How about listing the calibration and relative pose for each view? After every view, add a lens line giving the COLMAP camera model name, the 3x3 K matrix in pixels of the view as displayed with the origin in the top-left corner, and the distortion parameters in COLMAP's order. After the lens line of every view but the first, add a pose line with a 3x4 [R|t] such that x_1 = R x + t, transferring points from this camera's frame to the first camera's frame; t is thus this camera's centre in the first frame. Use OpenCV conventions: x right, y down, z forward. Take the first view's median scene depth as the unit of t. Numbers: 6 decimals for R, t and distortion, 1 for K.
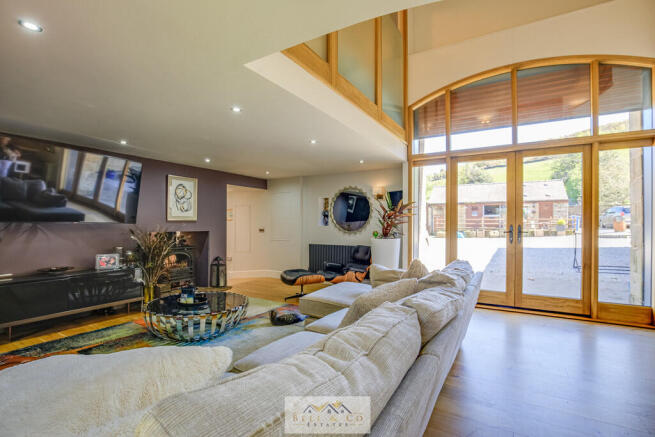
lens RADIAL K [[308.8, 0, 329.8], [0, 308.8, 220.8], [0, 0, 1]] dist [-0.024515, -0.000170]
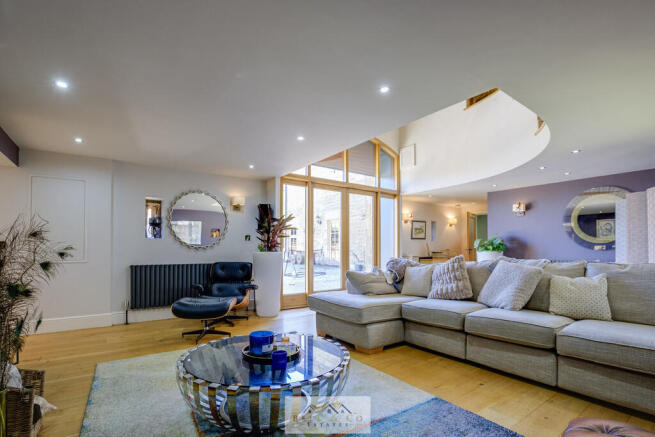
lens RADIAL K [[308.8, 0, 329.8], [0, 308.8, 220.8], [0, 0, 1]] dist [-0.024515, -0.000170]
pose [[0.410830, 0.081539, 0.908058, -0.541849], [-0.009997, 0.996336, -0.084943, 0.034863], [-0.911657, 0.025819, 0.410140, 0.379525]]
